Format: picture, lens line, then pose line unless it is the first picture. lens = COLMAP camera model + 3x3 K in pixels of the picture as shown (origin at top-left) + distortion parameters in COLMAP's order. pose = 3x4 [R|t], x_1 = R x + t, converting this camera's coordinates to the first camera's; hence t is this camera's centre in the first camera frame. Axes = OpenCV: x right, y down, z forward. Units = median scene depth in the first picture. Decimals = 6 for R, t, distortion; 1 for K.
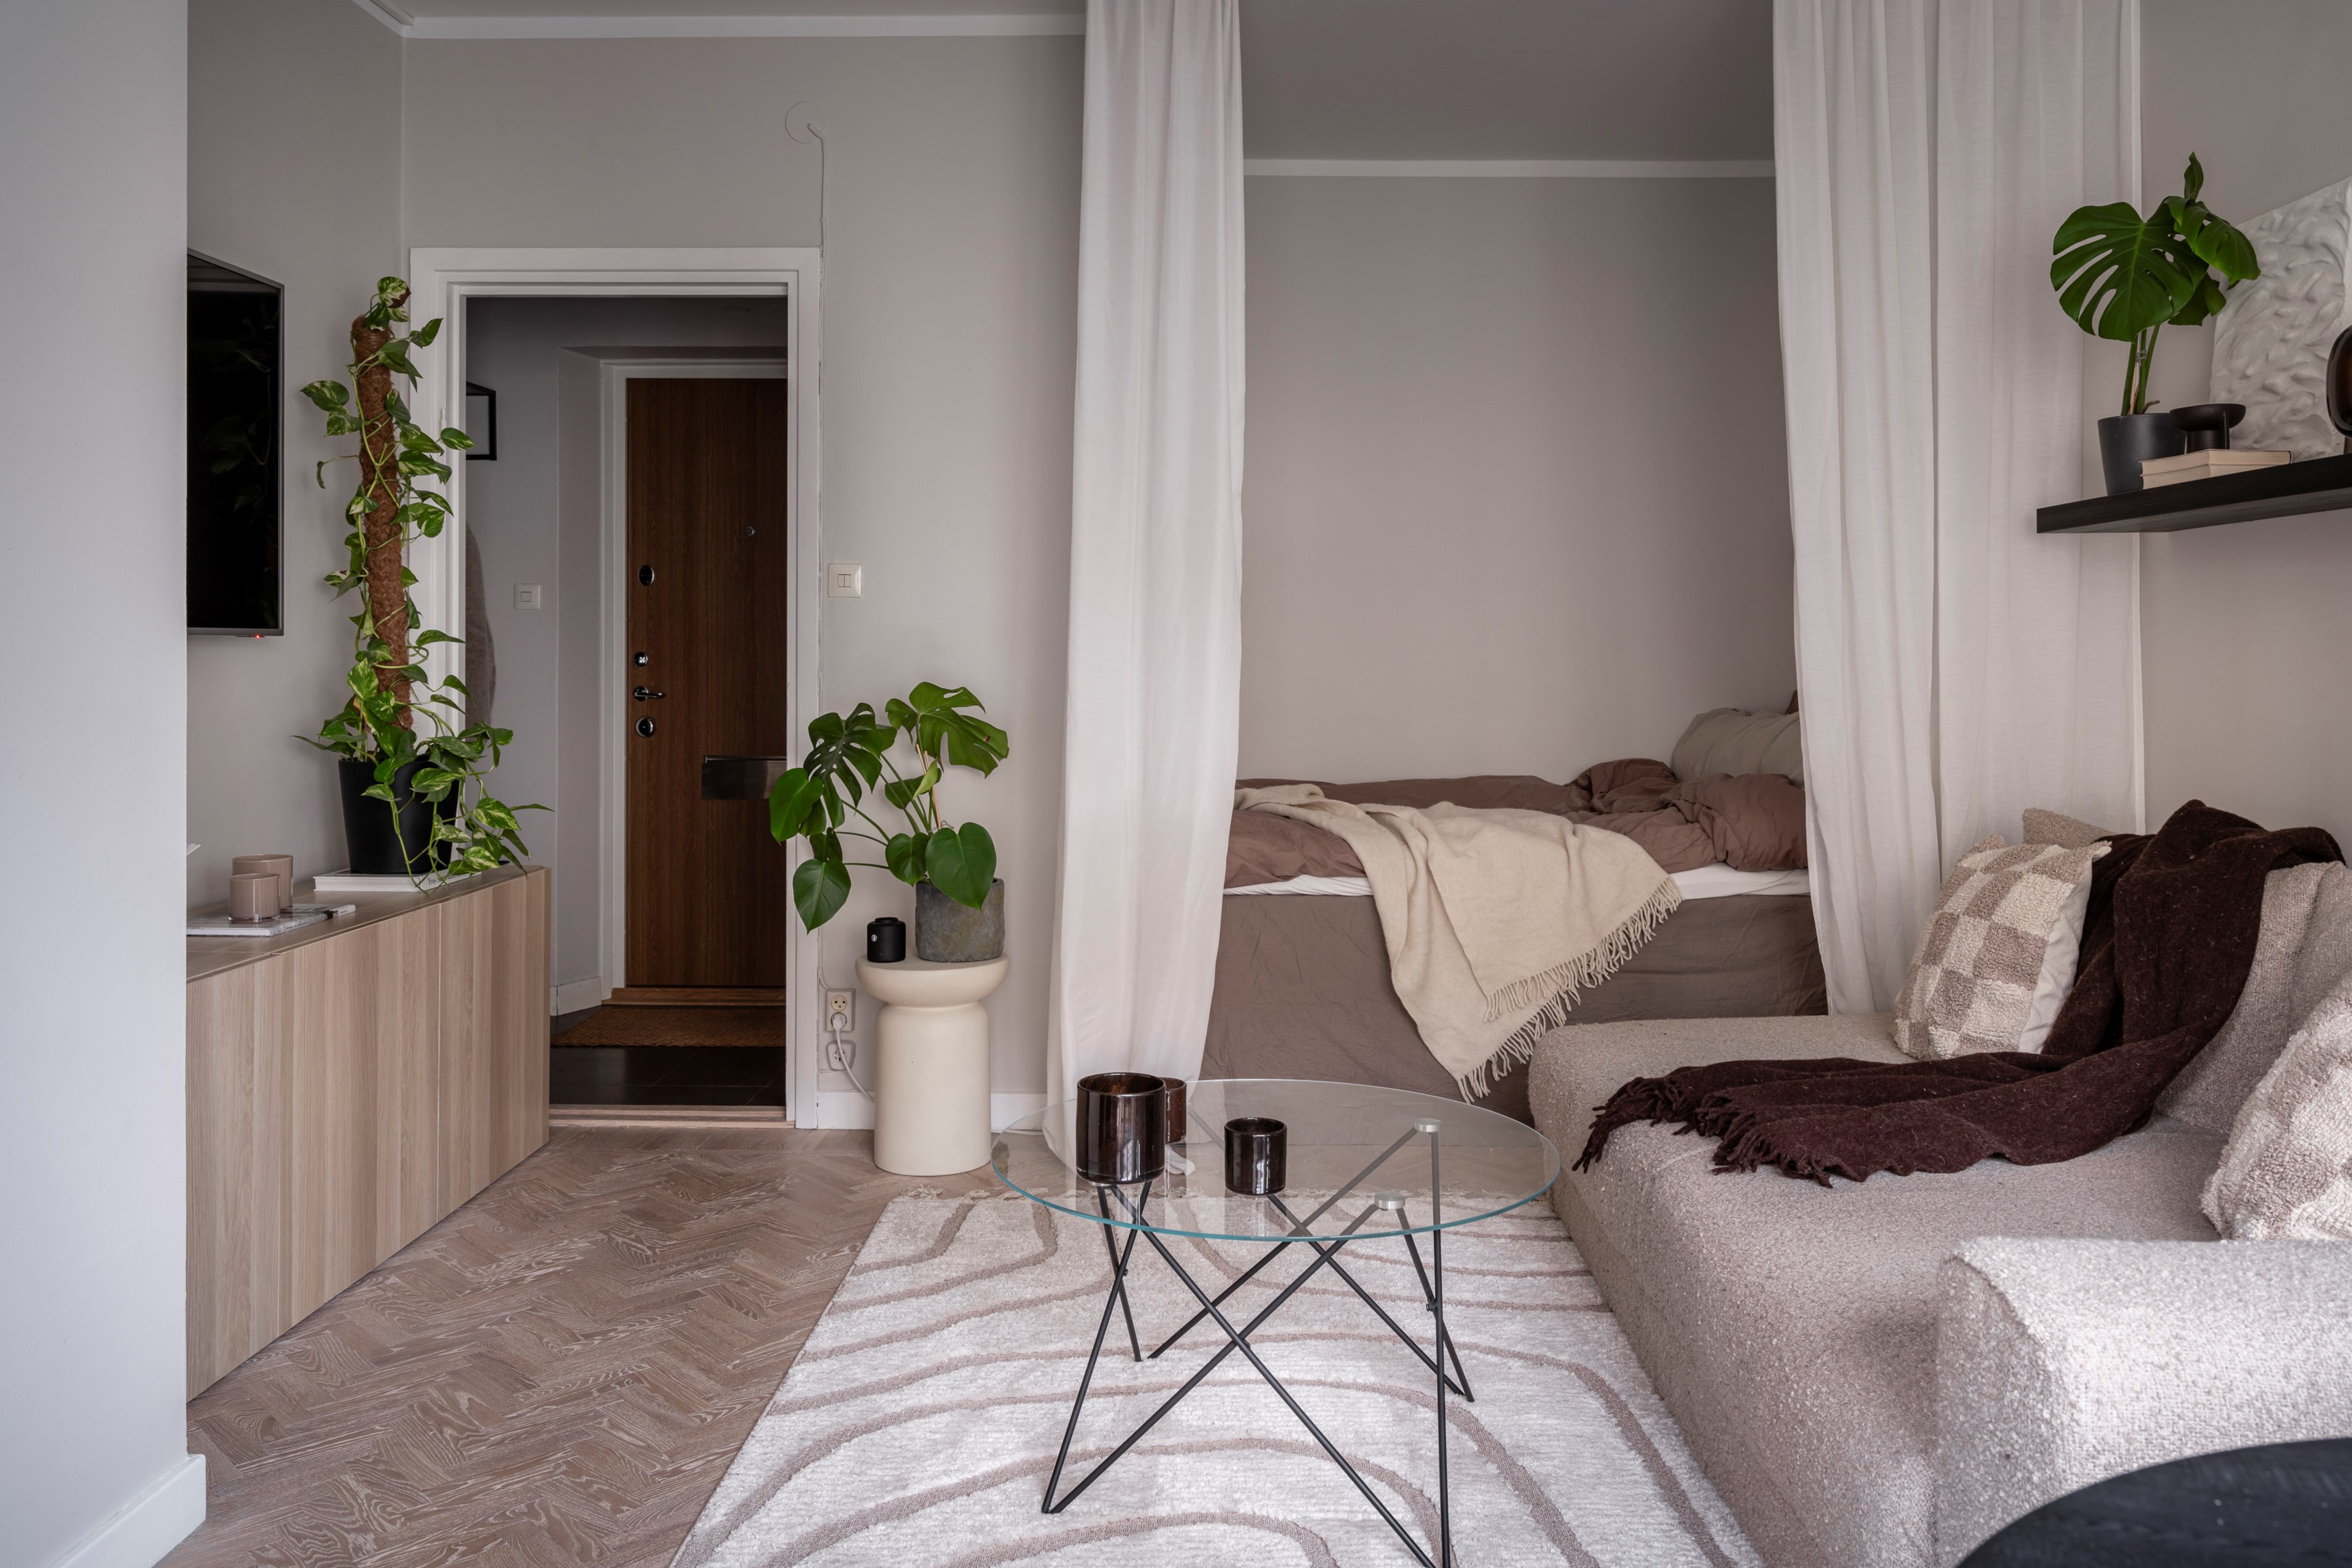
lens RADIAL K [[1741.5, 0, 1182.9], [0, 1741.5, 647.2], [0, 0, 1]] dist [0.004523, 0.000416]
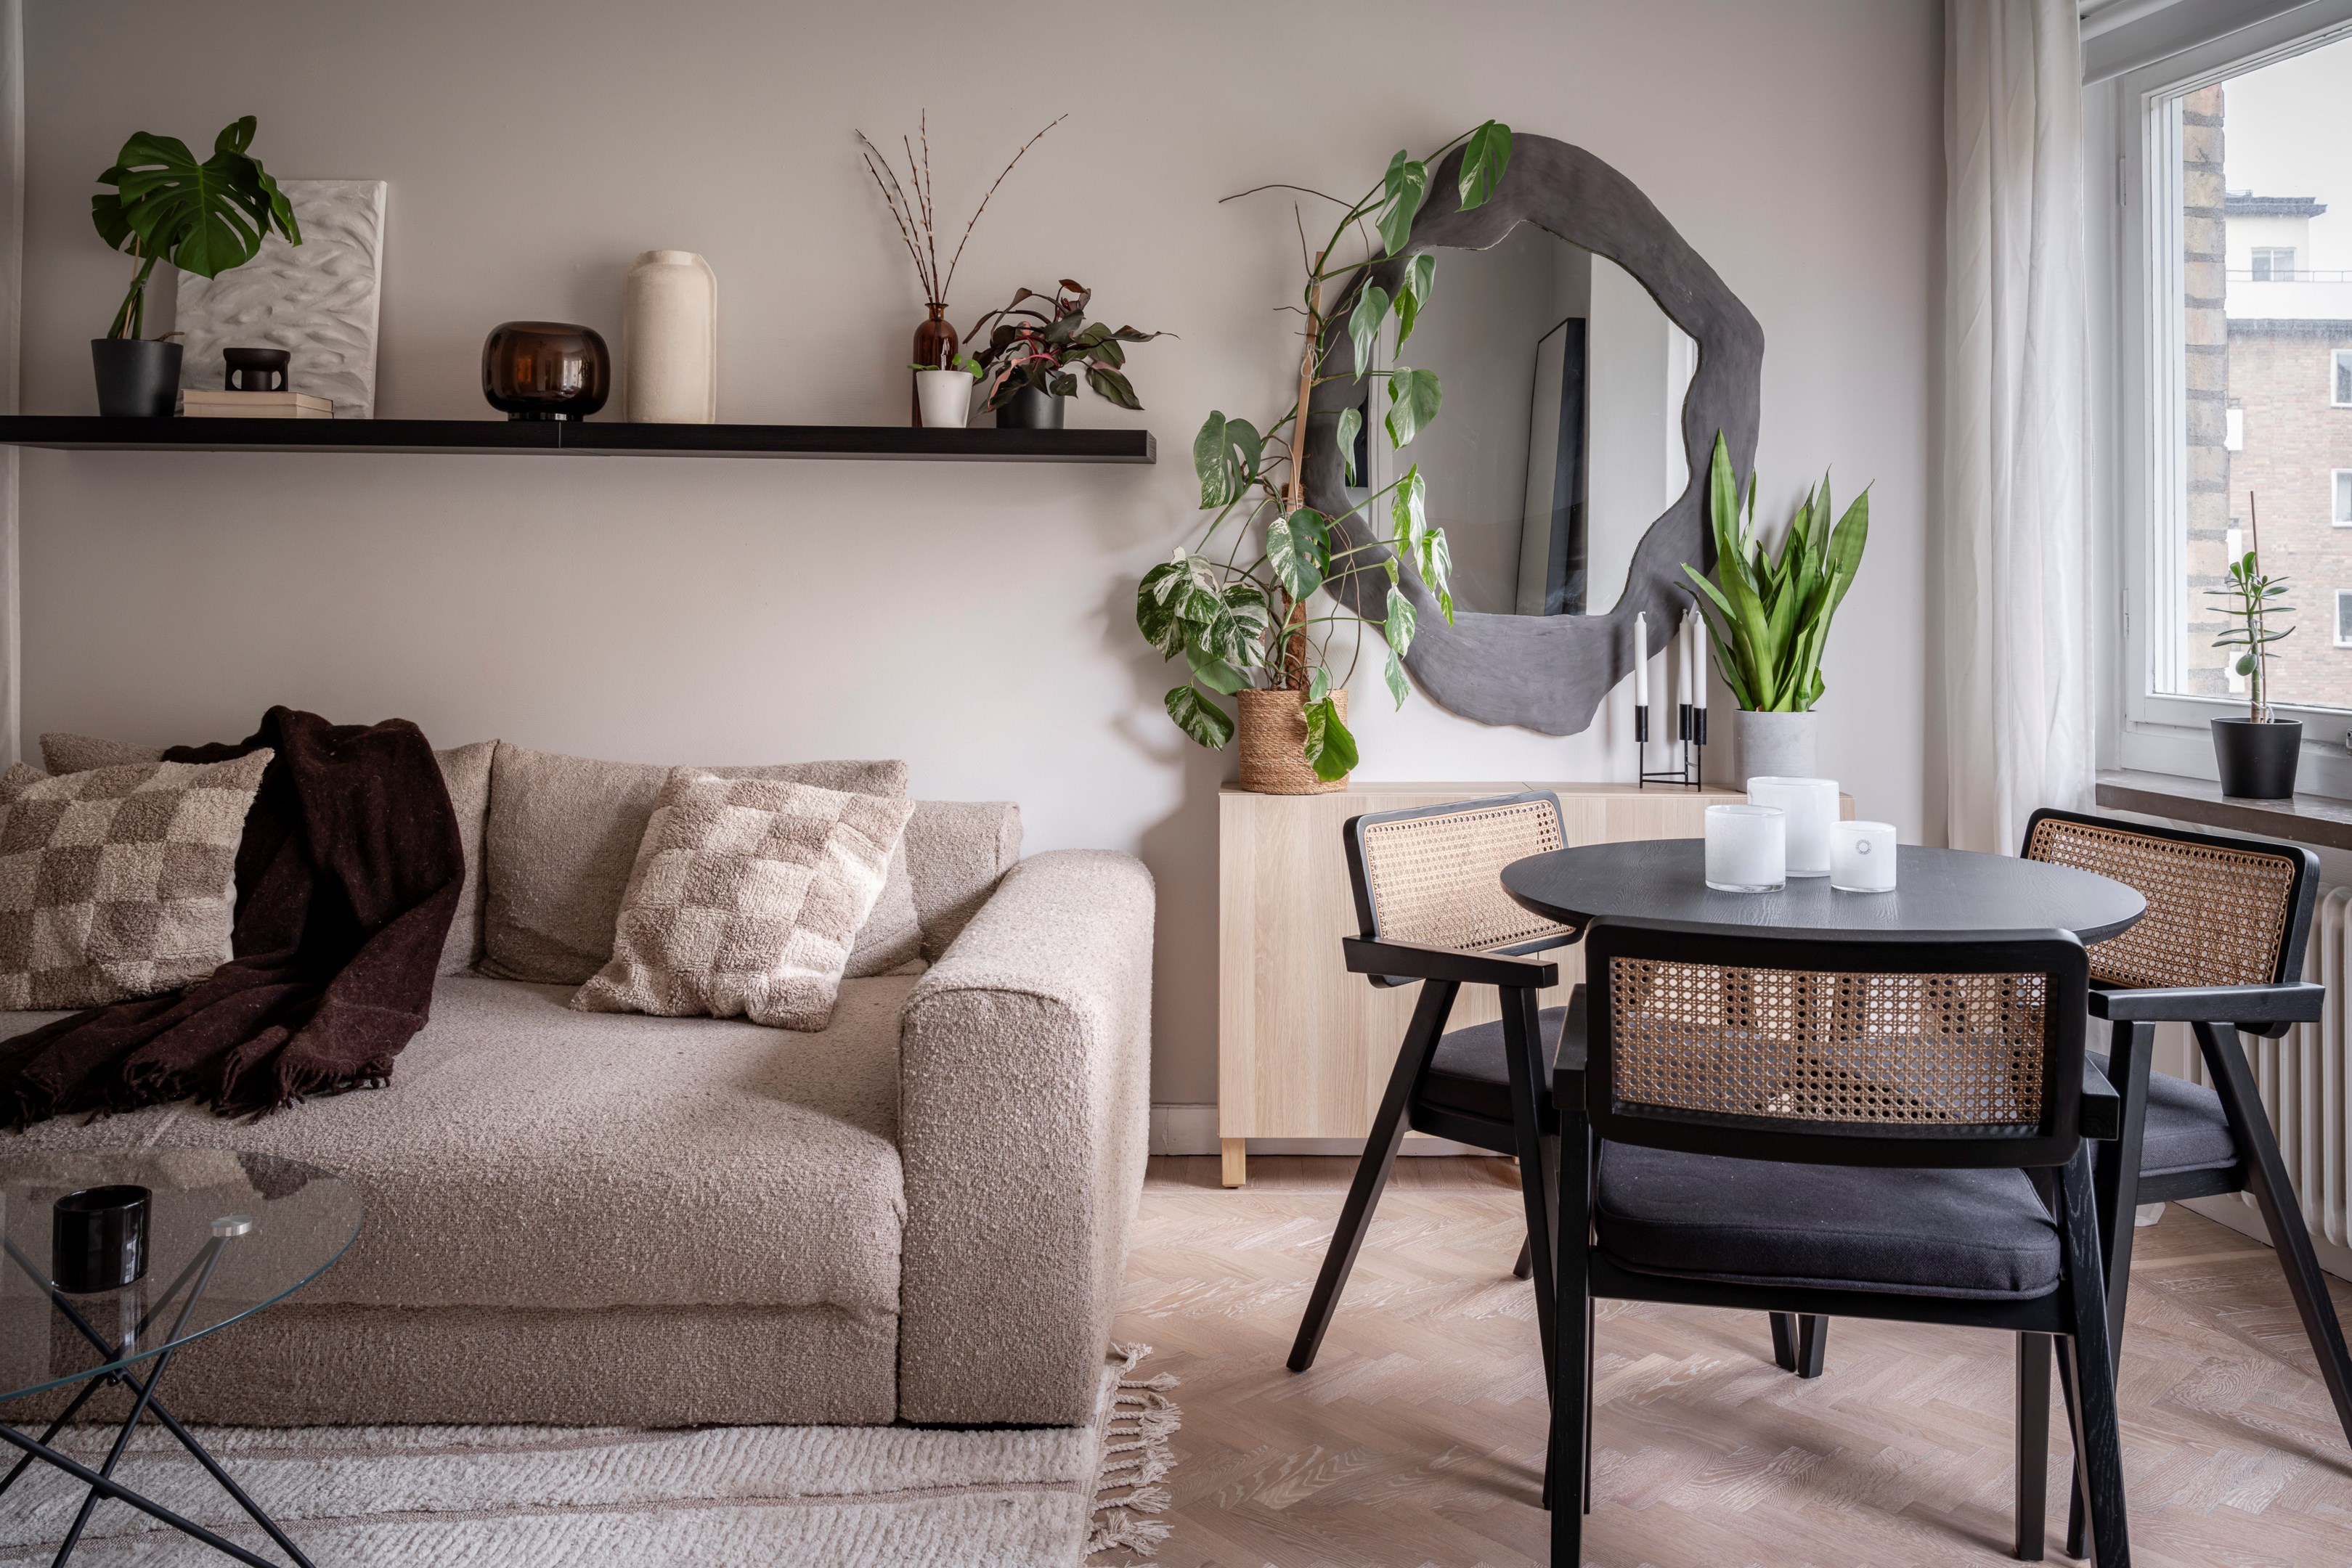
lens RADIAL K [[1782.7, 0, 1262.2], [0, 1782.7, 556.7], [0, 0, 1]] dist [-0.000725, -0.010729]
pose [[-0.018475, 0.012811, 0.999747, -0.550420], [-0.013189, 0.999828, -0.013056, -0.000522], [-0.999742, -0.013427, -0.018303, 0.383563]]
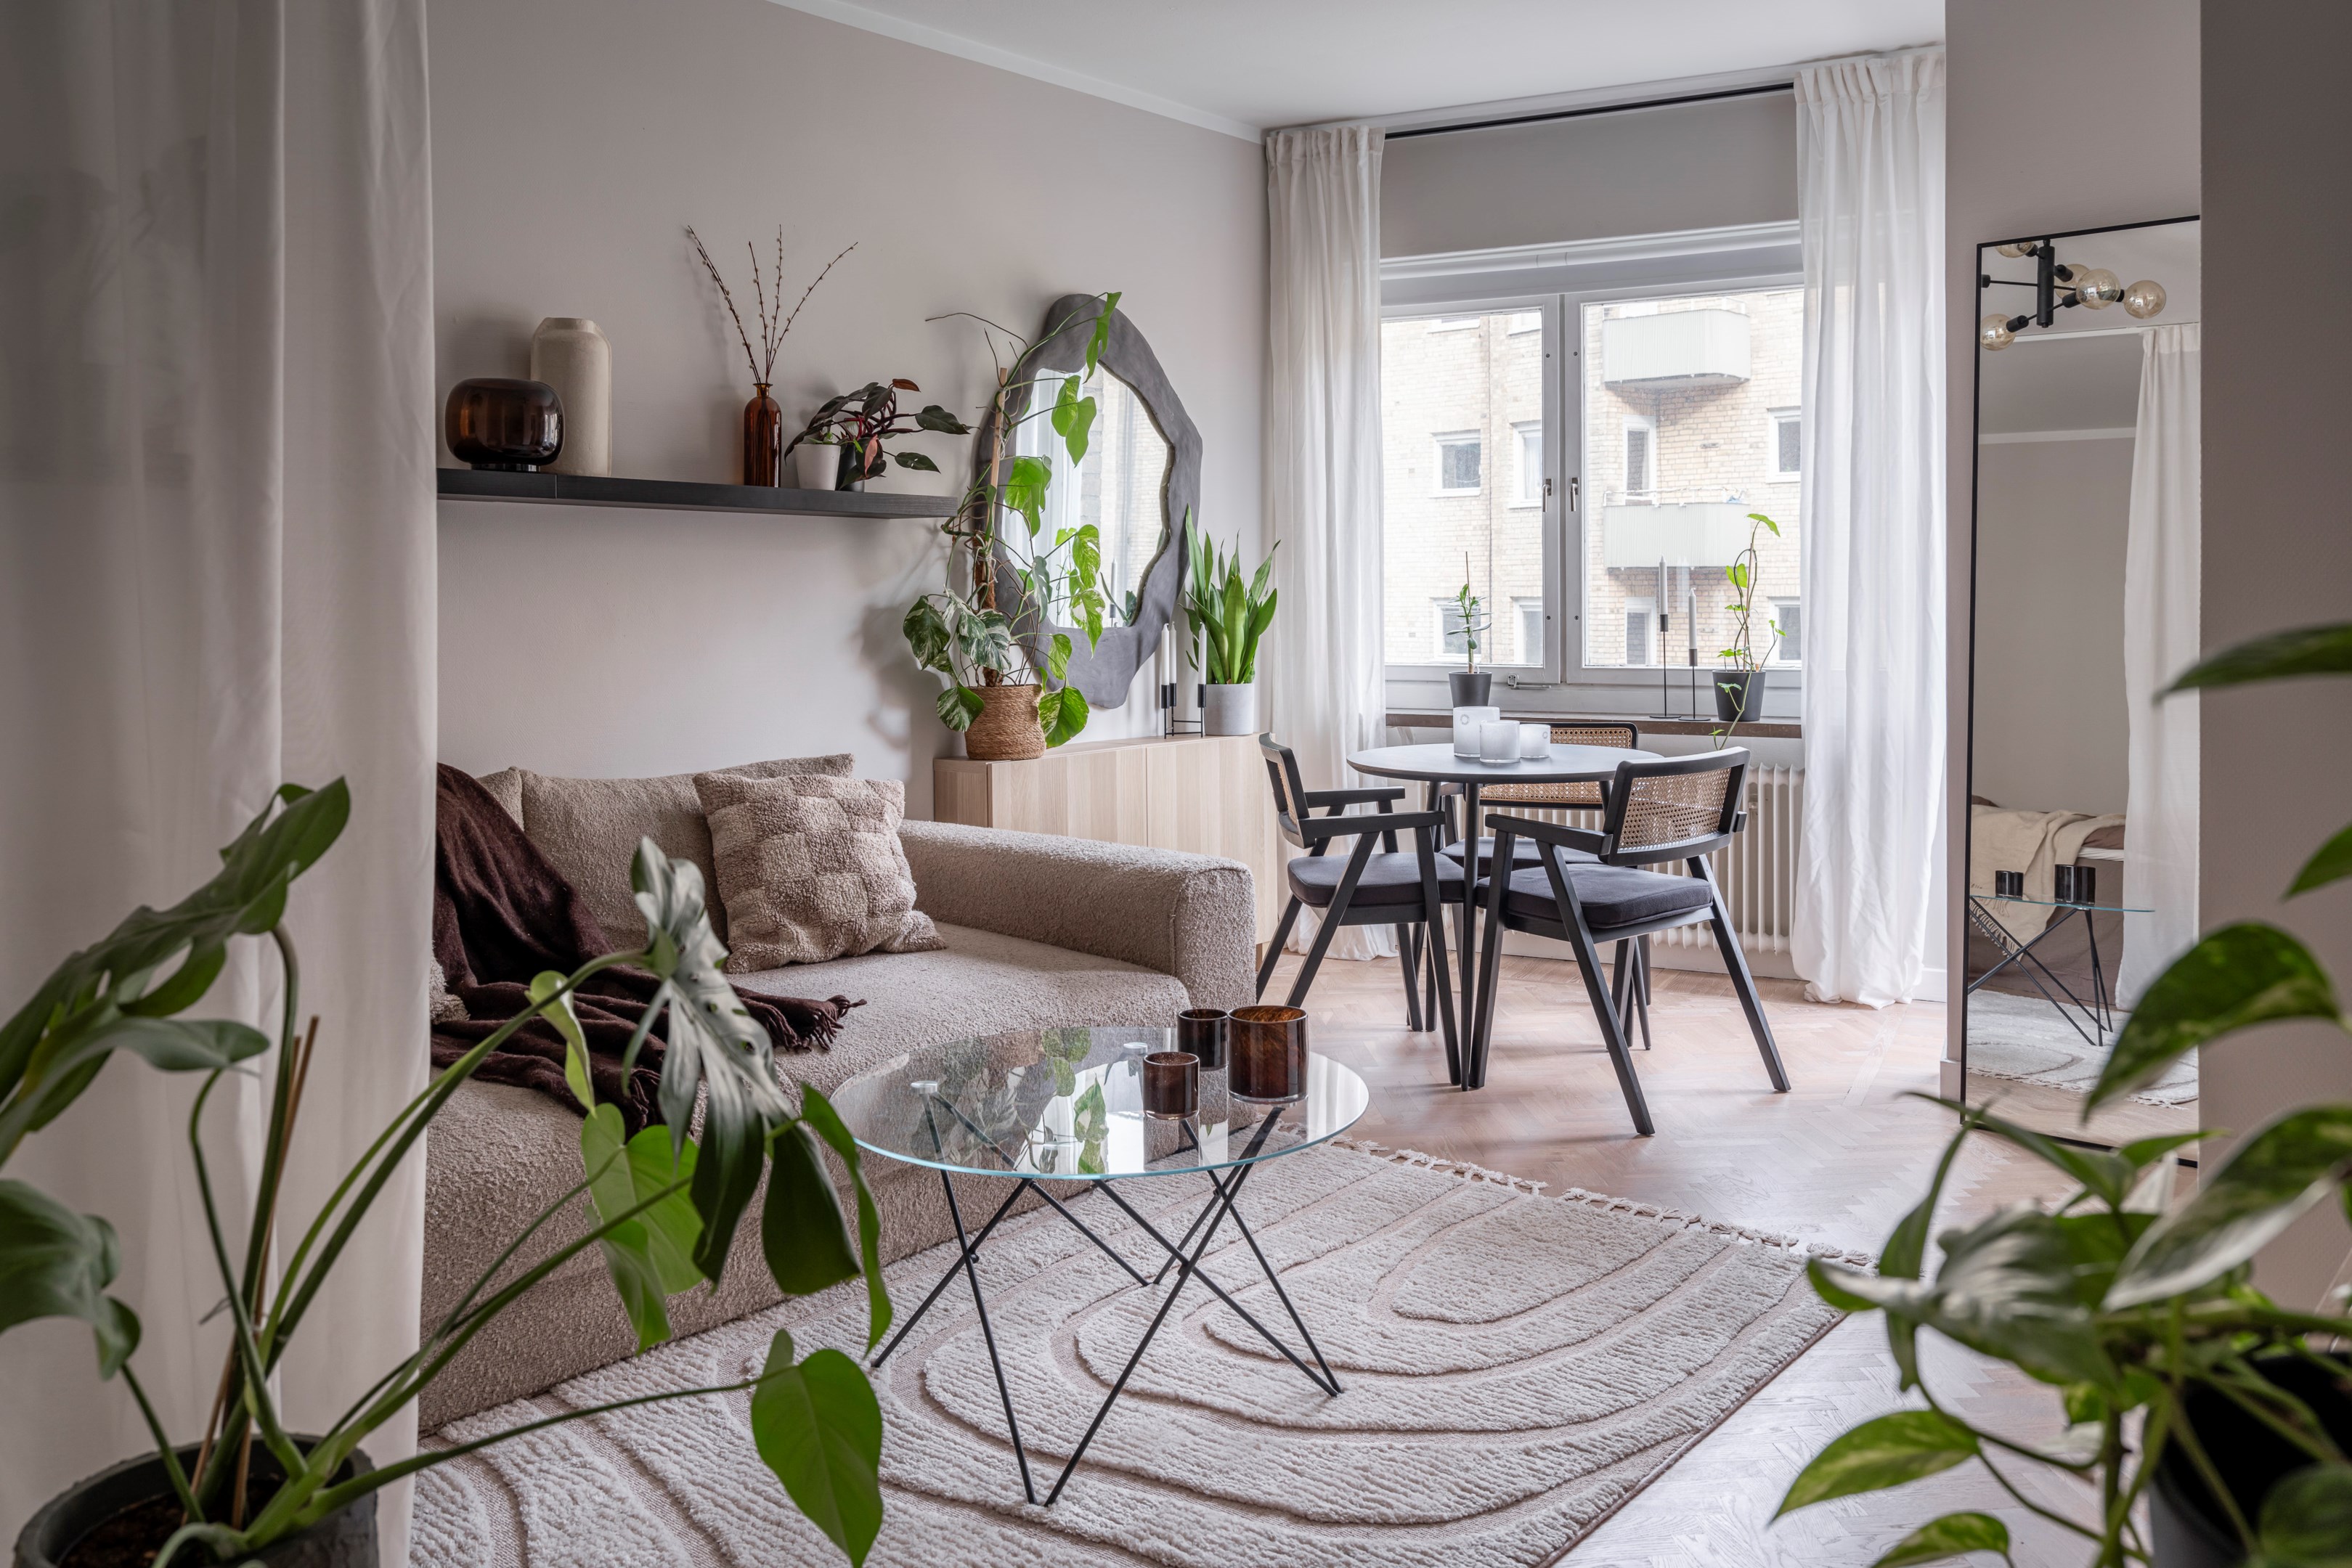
lens RADIAL K [[1741.5, 0, 1182.9], [0, 1741.5, 647.2], [0, 0, 1]] dist [0.004523, 0.000416]
pose [[-0.757084, -0.019399, 0.653029, -0.540038], [-0.000378, 0.999572, 0.029254, -0.010429], [-0.653317, 0.021901, -0.756768, 1.418459]]
